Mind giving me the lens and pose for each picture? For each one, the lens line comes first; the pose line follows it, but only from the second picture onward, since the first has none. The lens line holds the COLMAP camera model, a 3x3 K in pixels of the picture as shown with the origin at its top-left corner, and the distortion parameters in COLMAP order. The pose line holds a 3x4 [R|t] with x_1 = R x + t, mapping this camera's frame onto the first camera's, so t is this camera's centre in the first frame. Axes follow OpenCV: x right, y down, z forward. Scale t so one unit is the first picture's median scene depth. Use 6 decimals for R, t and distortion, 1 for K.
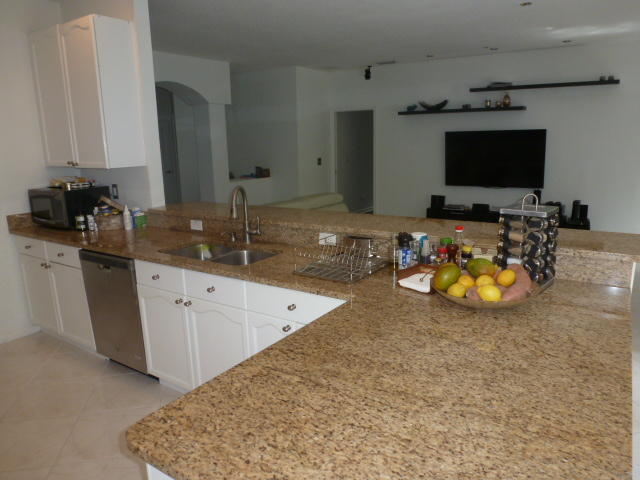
lens RADIAL K [[463.5, 0, 318.6], [0, 463.5, 242.5], [0, 0, 1]] dist [-0.052651, -0.008361]
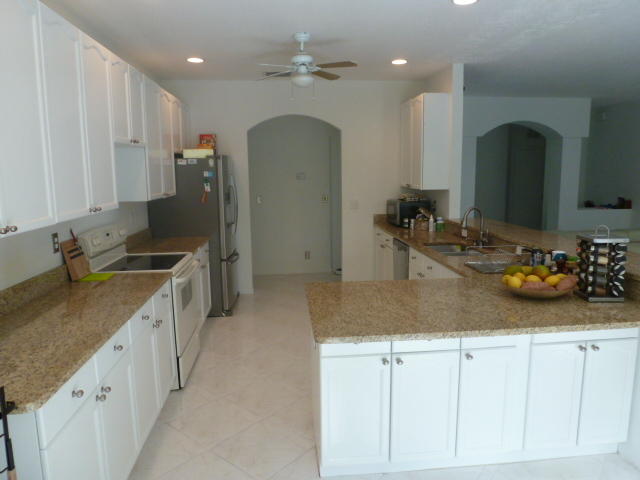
lens RADIAL K [[463.5, 0, 320.9], [0, 463.5, 239.8], [0, 0, 1]] dist [-0.052651, -0.008361]
pose [[0.625936, 0.132508, -0.768535, 0.521988], [-0.171655, 0.984701, 0.029974, 0.015975], [0.760749, 0.113161, 0.639105, -0.229455]]
